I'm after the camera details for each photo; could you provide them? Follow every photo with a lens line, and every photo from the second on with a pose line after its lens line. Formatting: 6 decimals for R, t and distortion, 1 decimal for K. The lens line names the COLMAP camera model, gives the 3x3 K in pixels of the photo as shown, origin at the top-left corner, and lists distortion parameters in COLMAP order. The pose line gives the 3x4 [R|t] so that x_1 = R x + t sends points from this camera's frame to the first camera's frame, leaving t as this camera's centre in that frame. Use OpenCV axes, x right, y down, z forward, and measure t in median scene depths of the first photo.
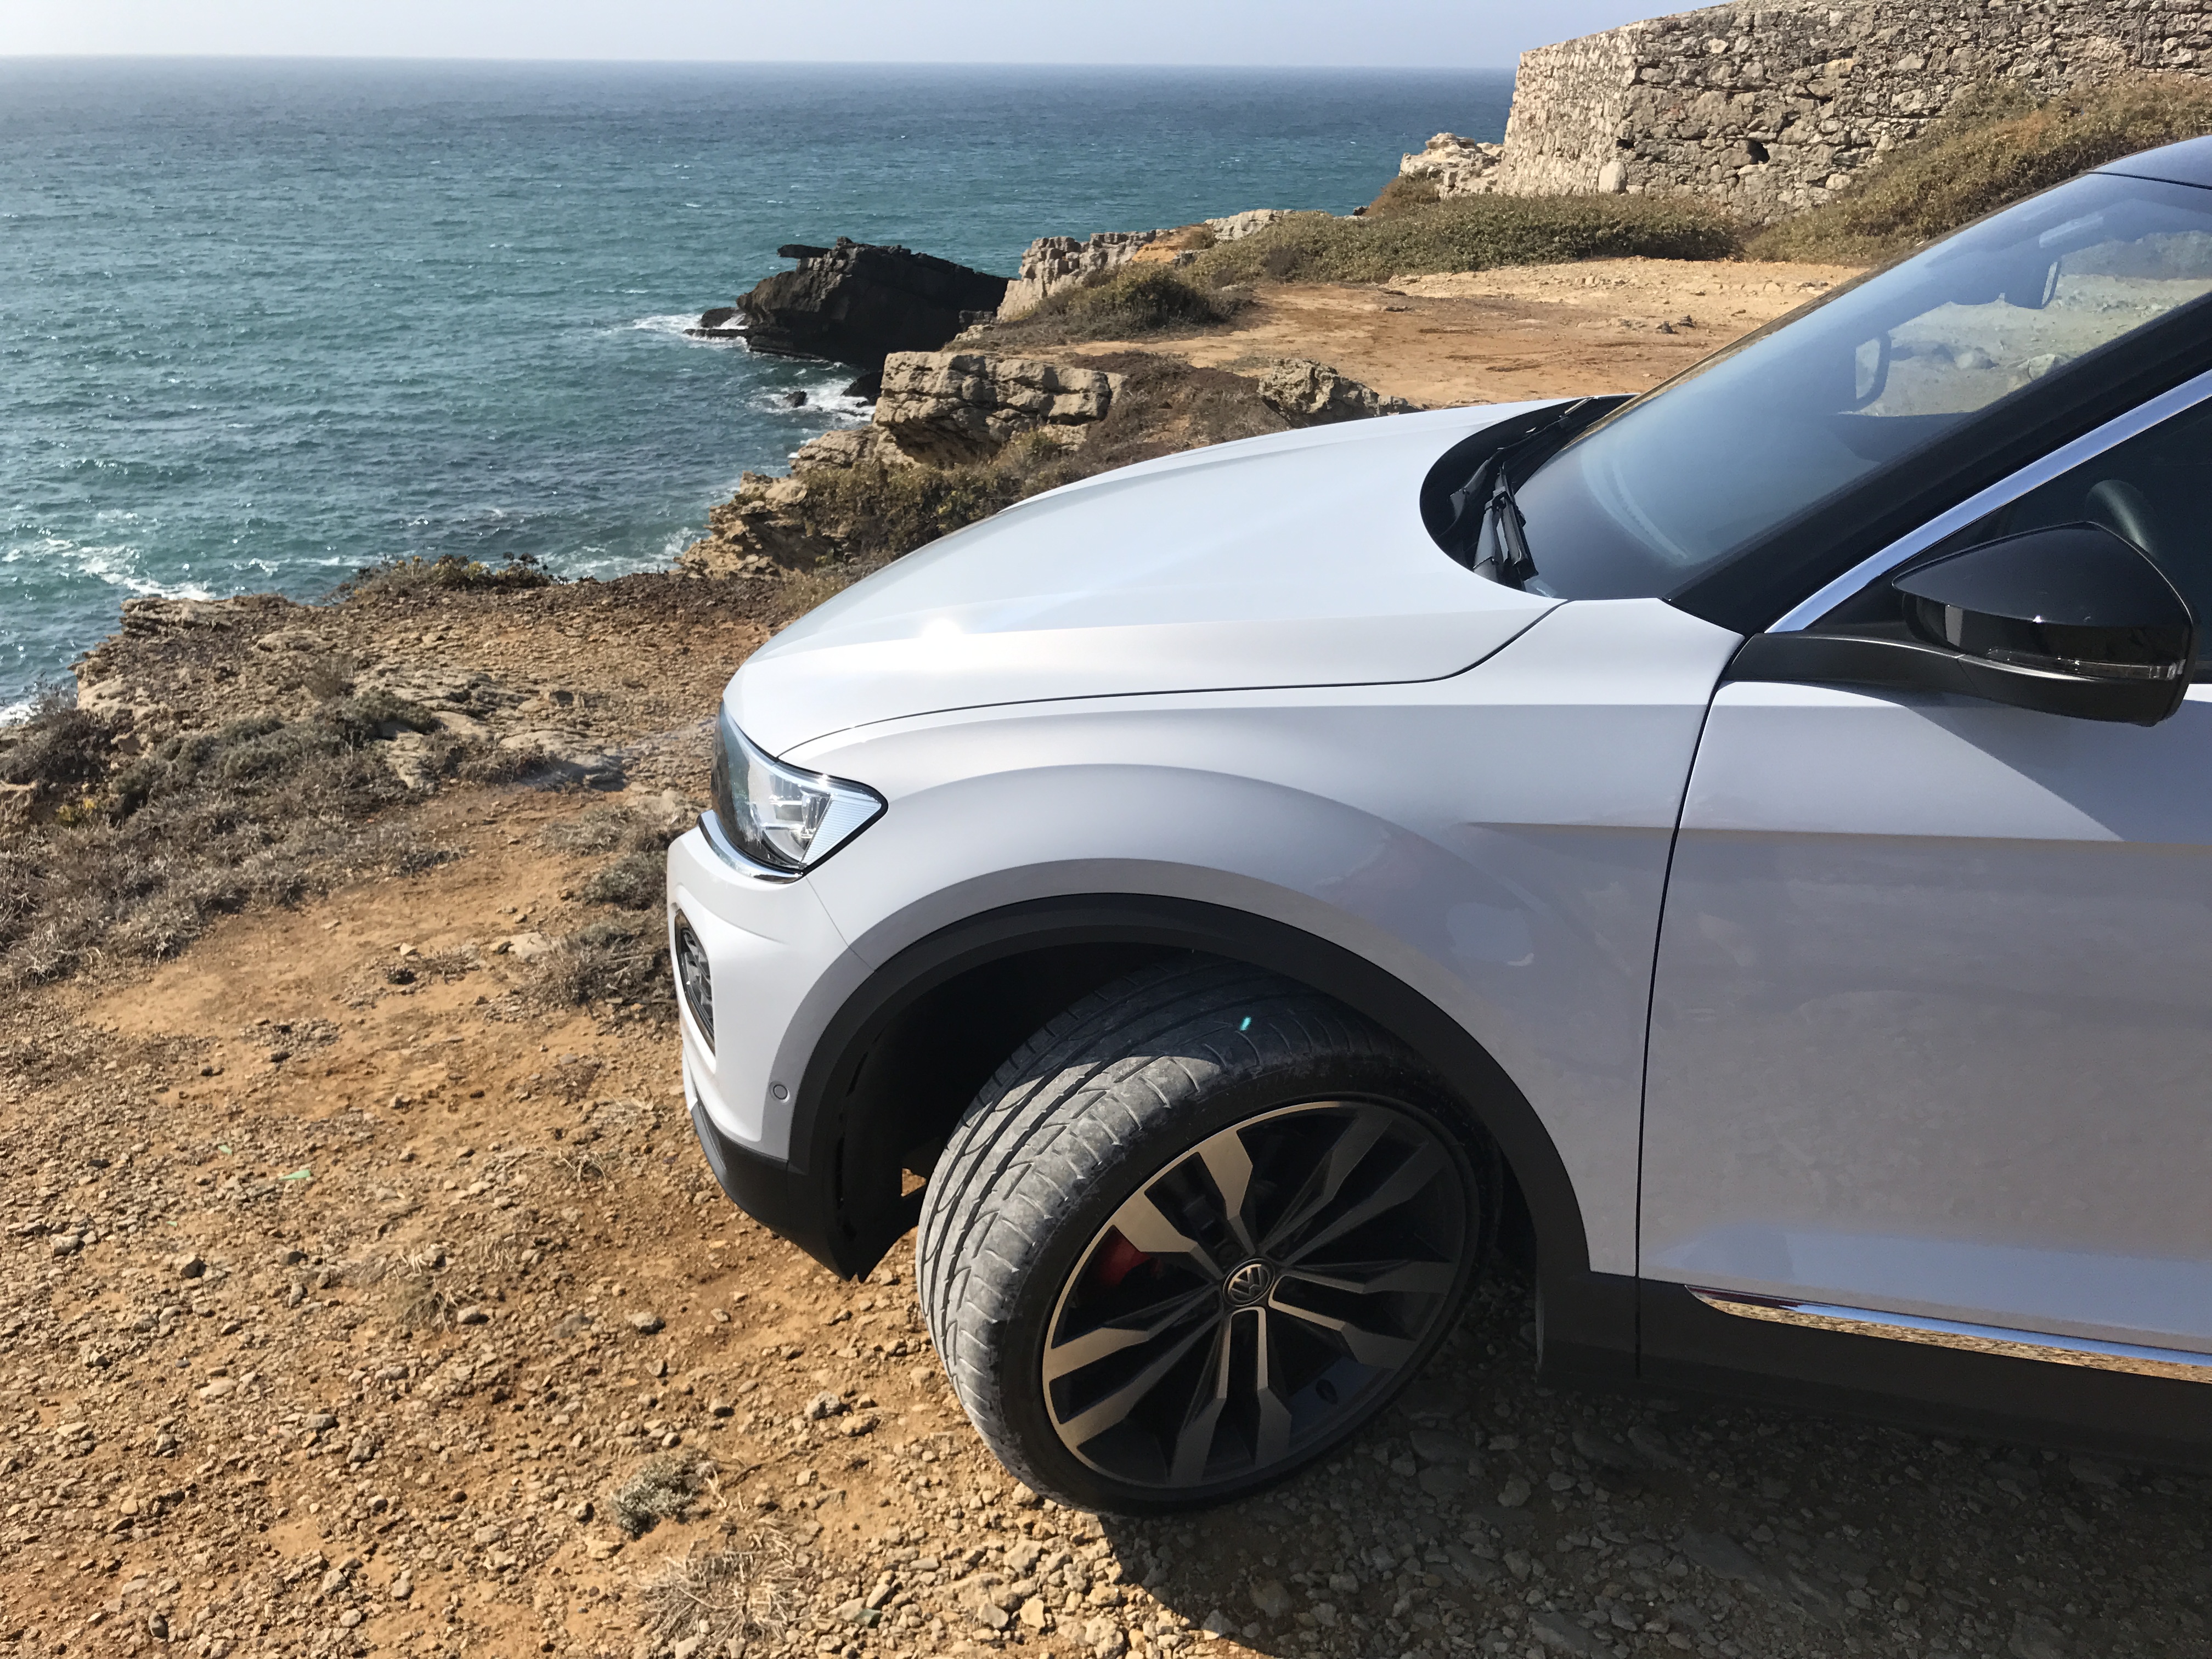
lens RADIAL K [[1844.6, 0, 1098.8], [0, 1844.6, 809.6], [0, 0, 1]] dist [0.039454, -0.055391]
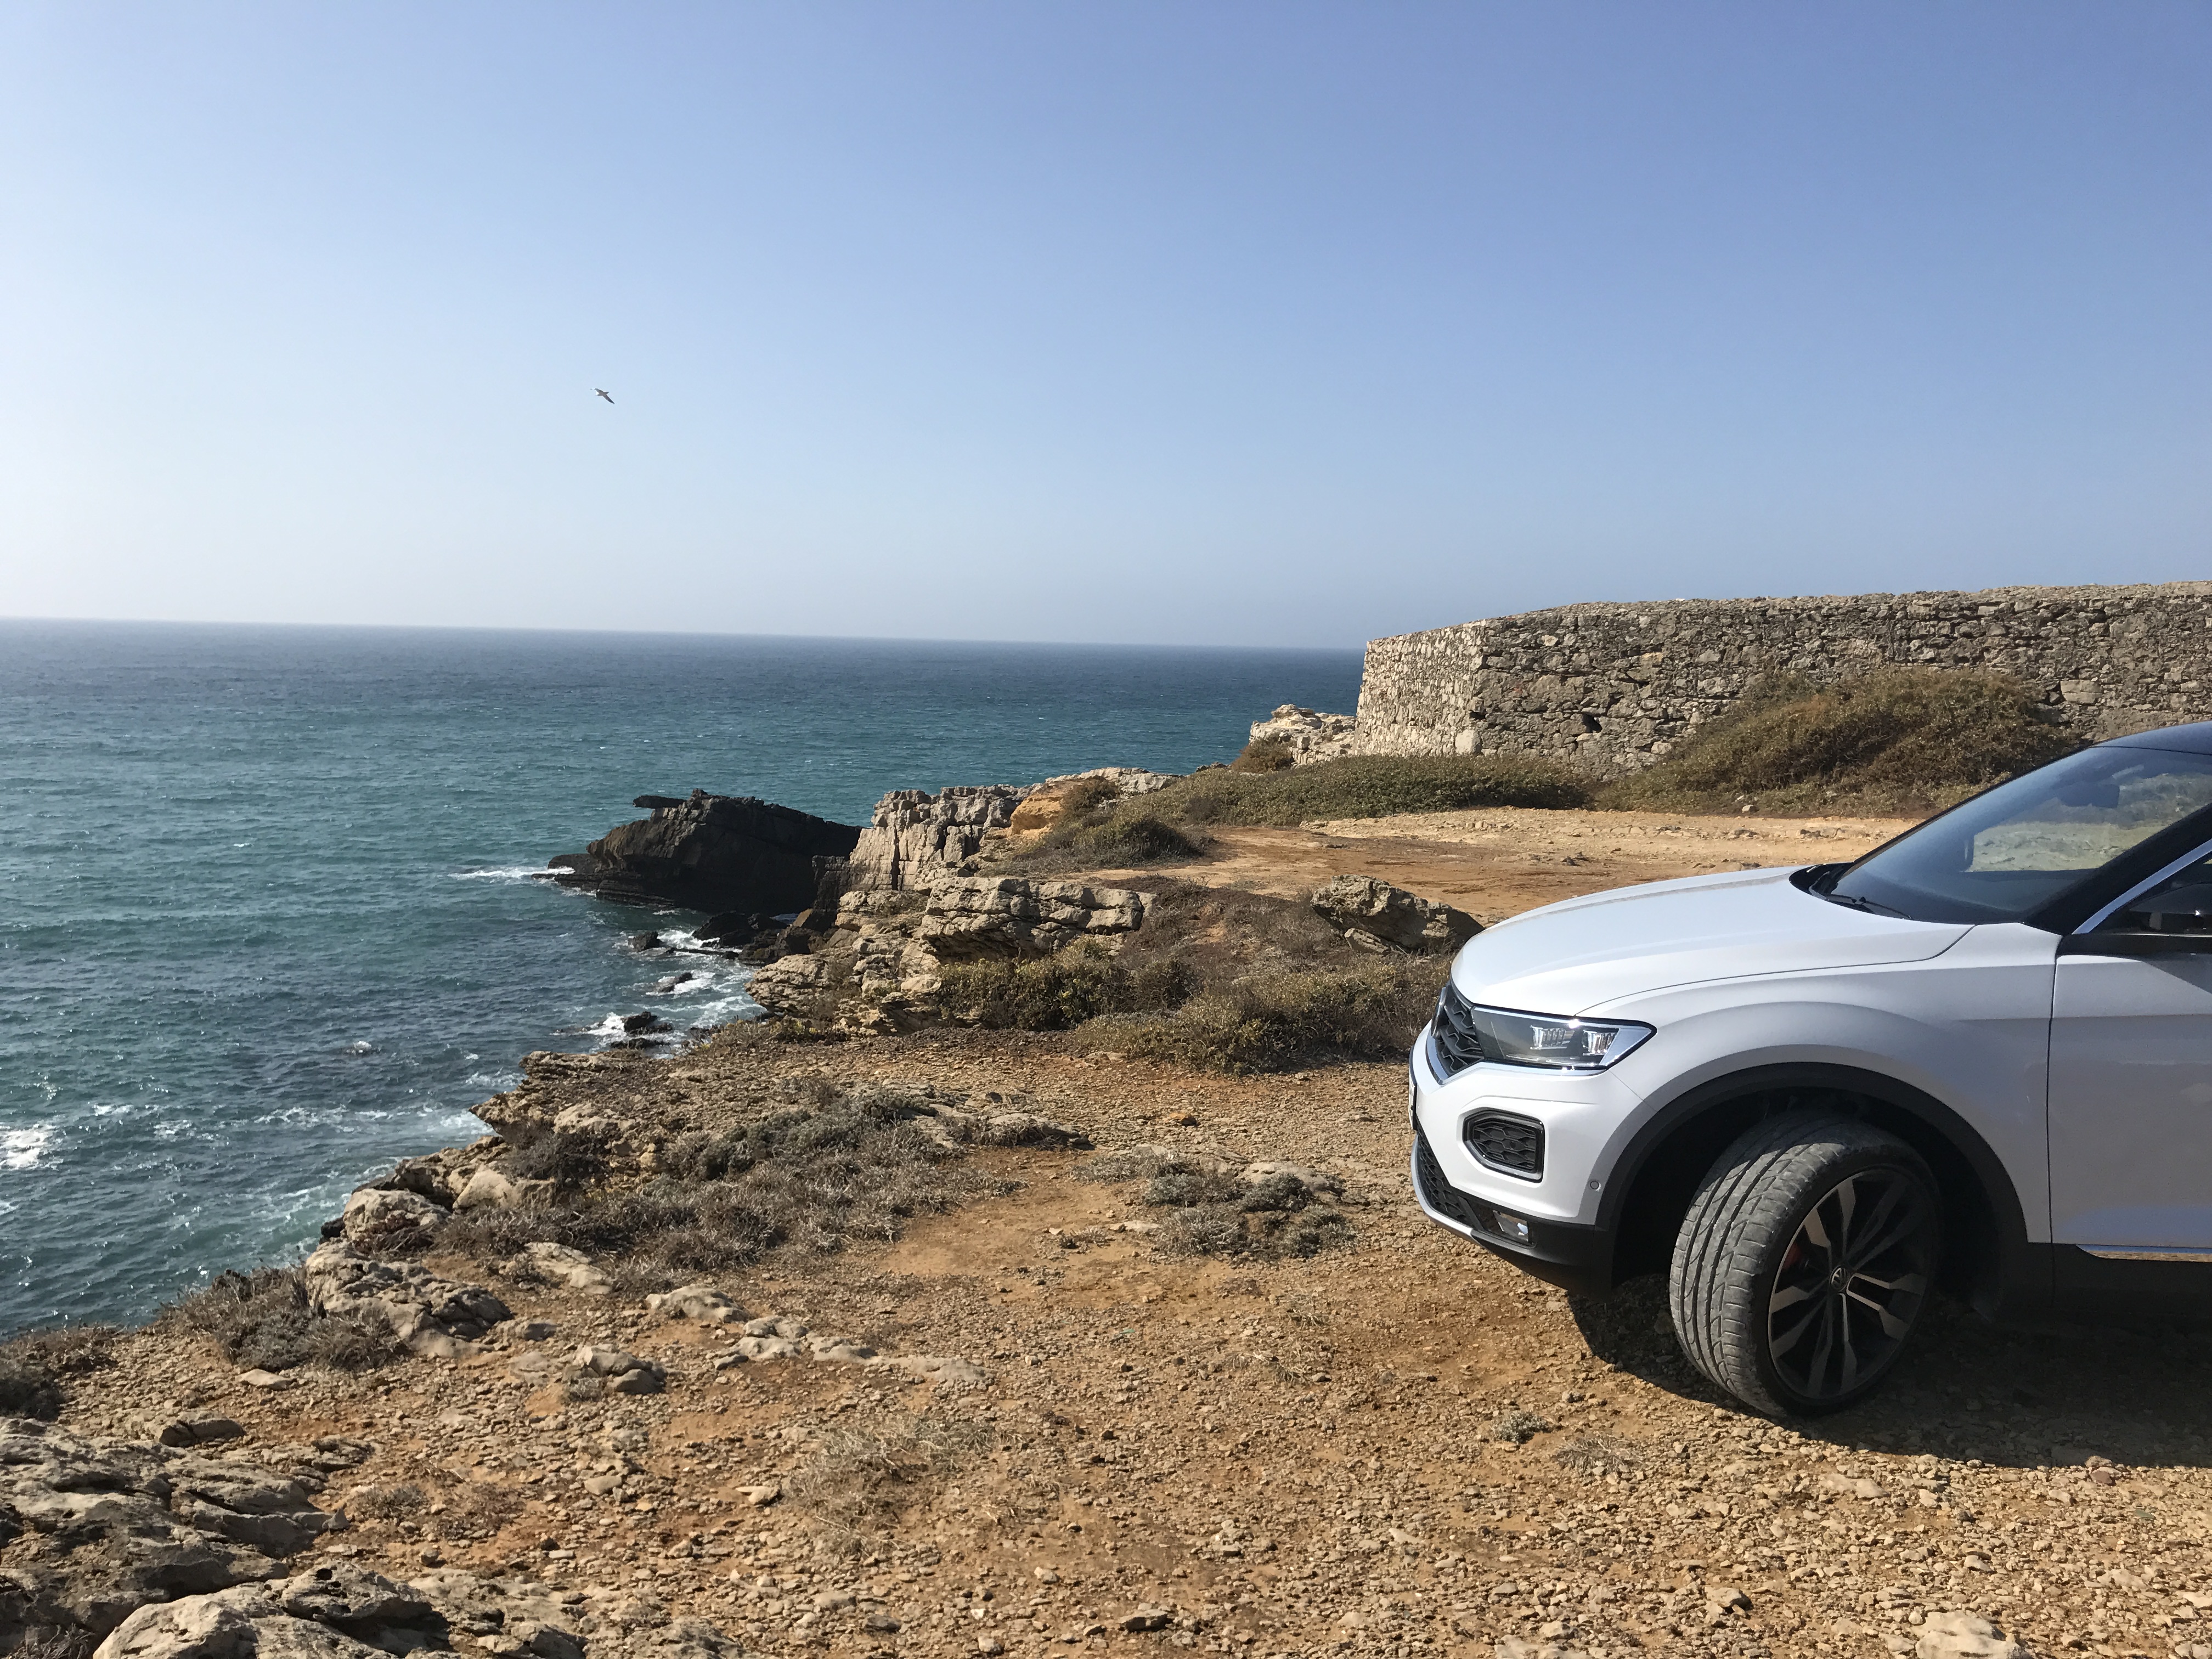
lens RADIAL K [[1844.6, 0, 1104.4], [0, 1844.6, 839.4], [0, 0, 1]] dist [0.039454, -0.055391]
pose [[0.994056, 0.002663, 0.108840, -0.098545], [0.026930, 0.962621, -0.269508, 0.034561], [-0.105489, 0.270838, 0.956828, -0.099609]]
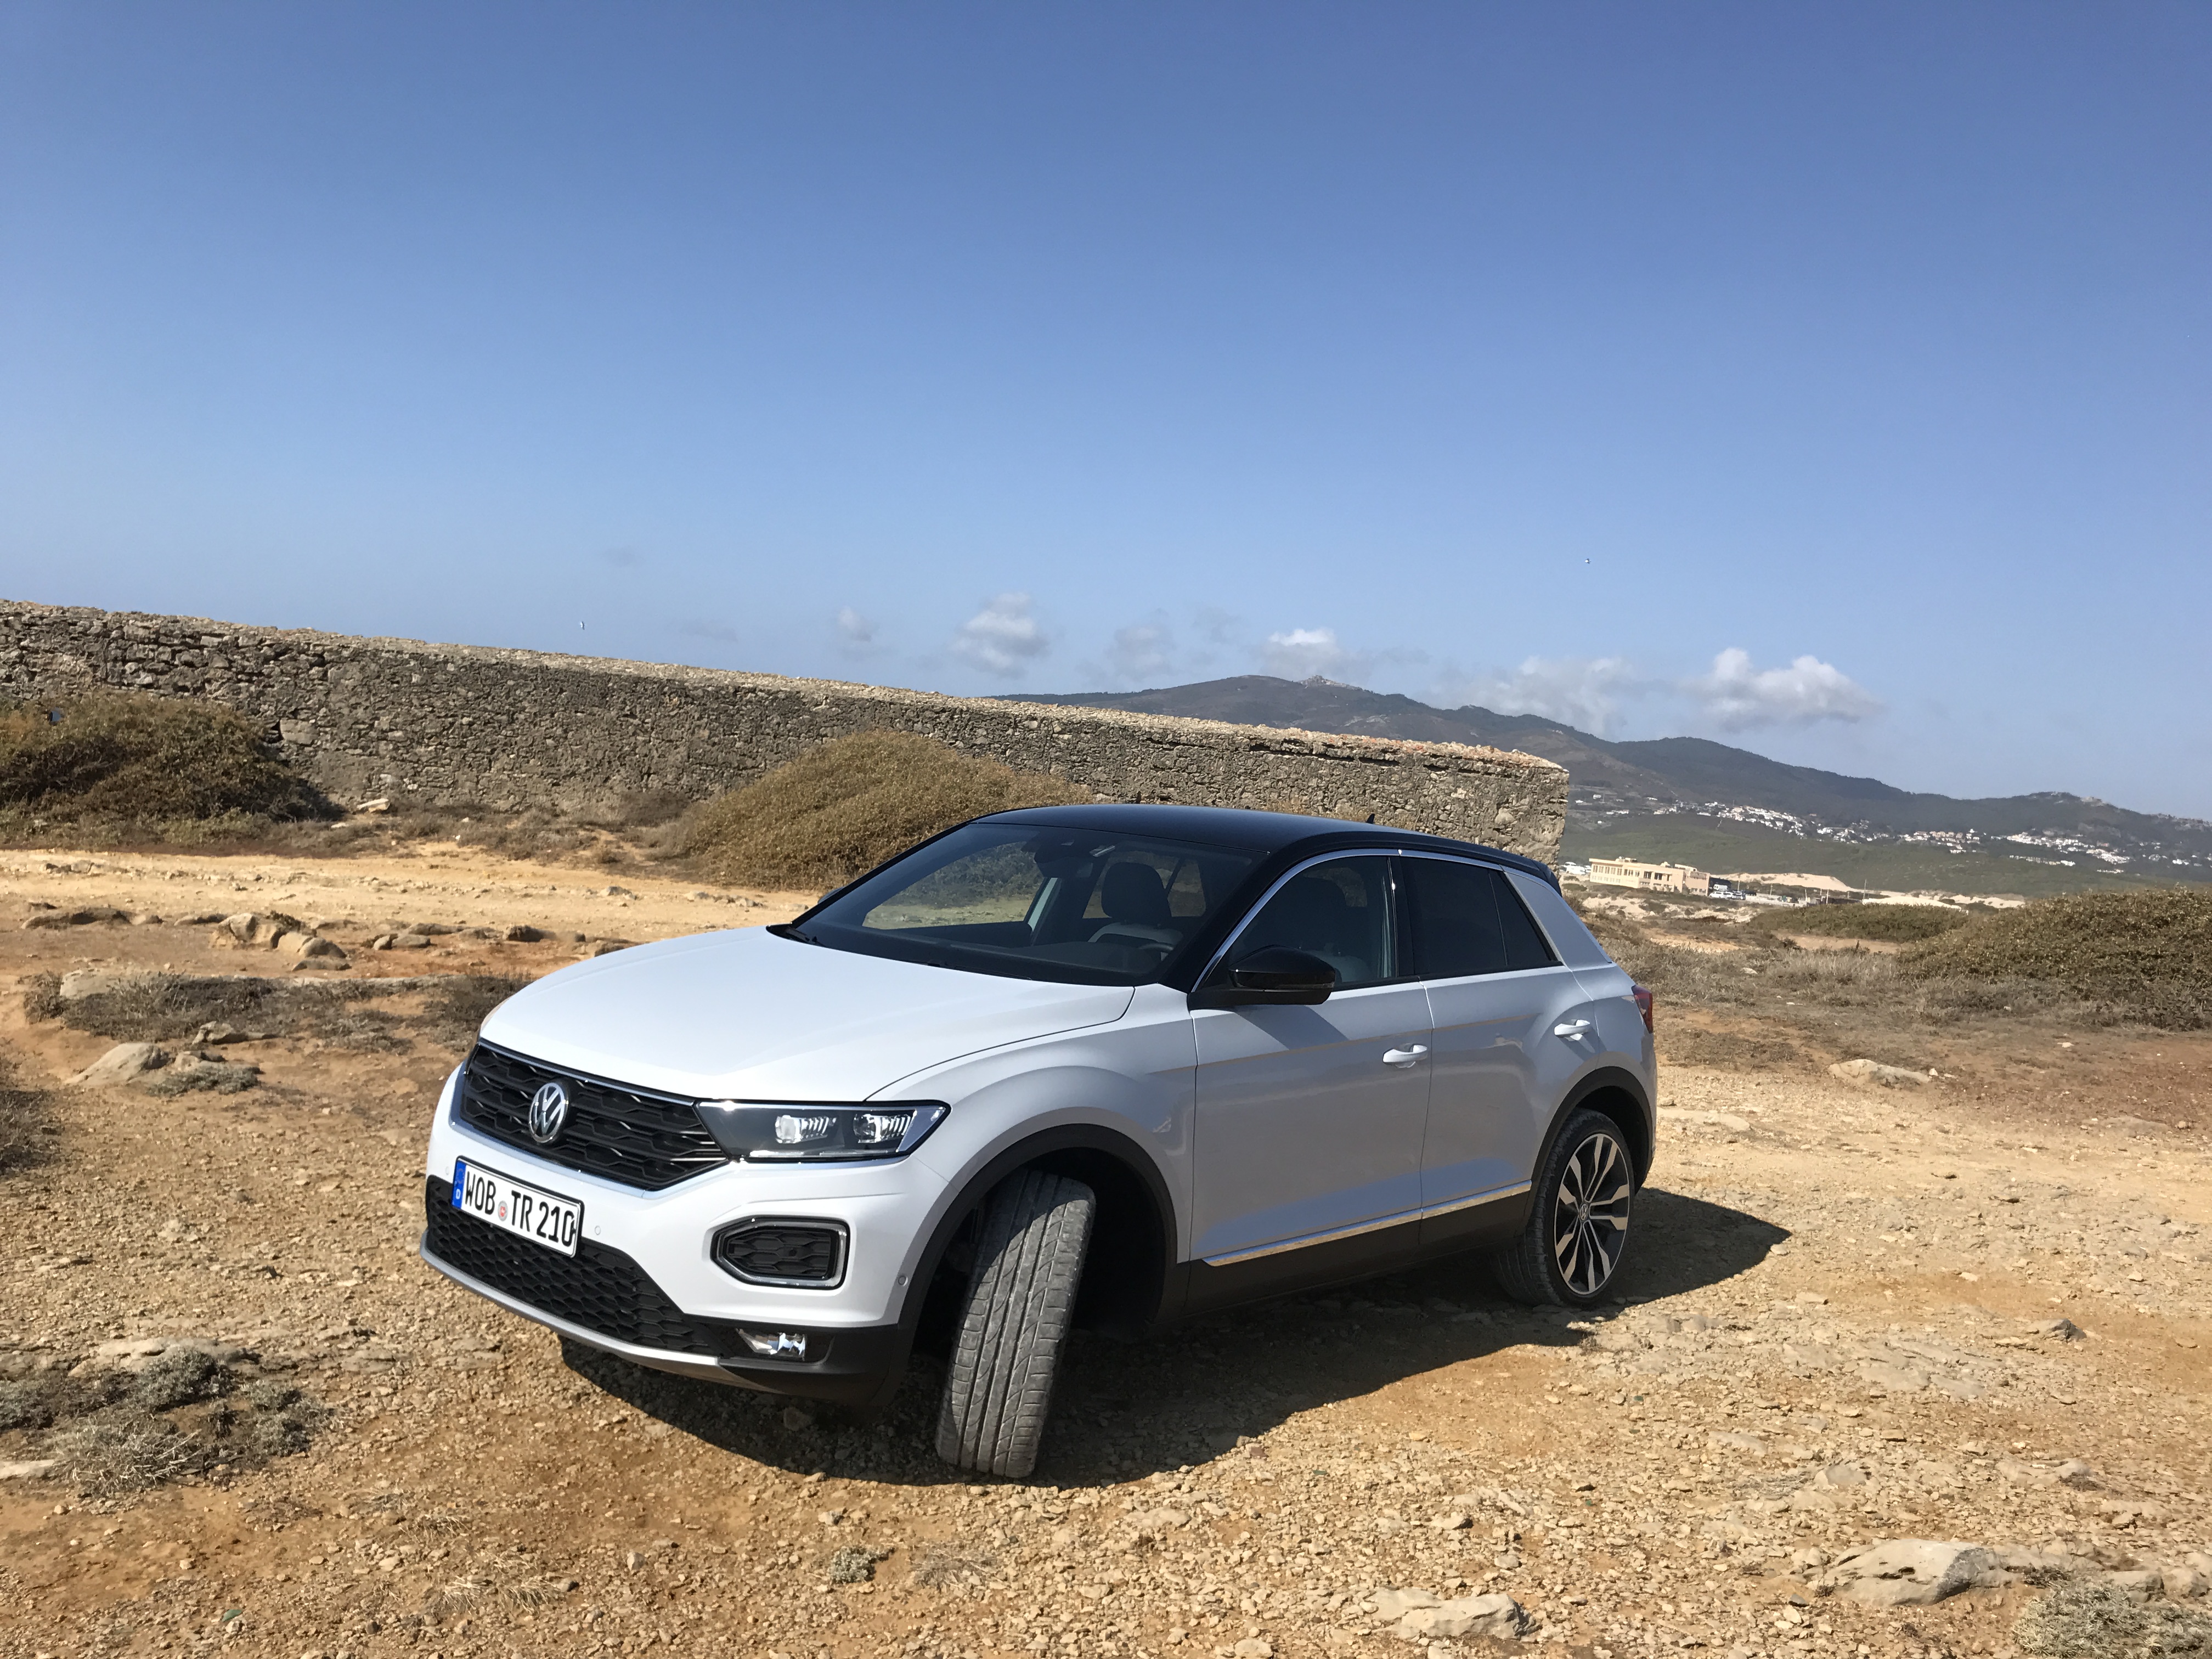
lens RADIAL K [[1844.6, 0, 1116.0], [0, 1844.6, 847.3], [0, 0, 1]] dist [0.039454, -0.055391]
pose [[0.446341, 0.028843, 0.894398, -0.189775], [0.224951, 0.963769, -0.143340, 0.005490], [-0.866128, 0.265174, 0.423681, -0.007593]]
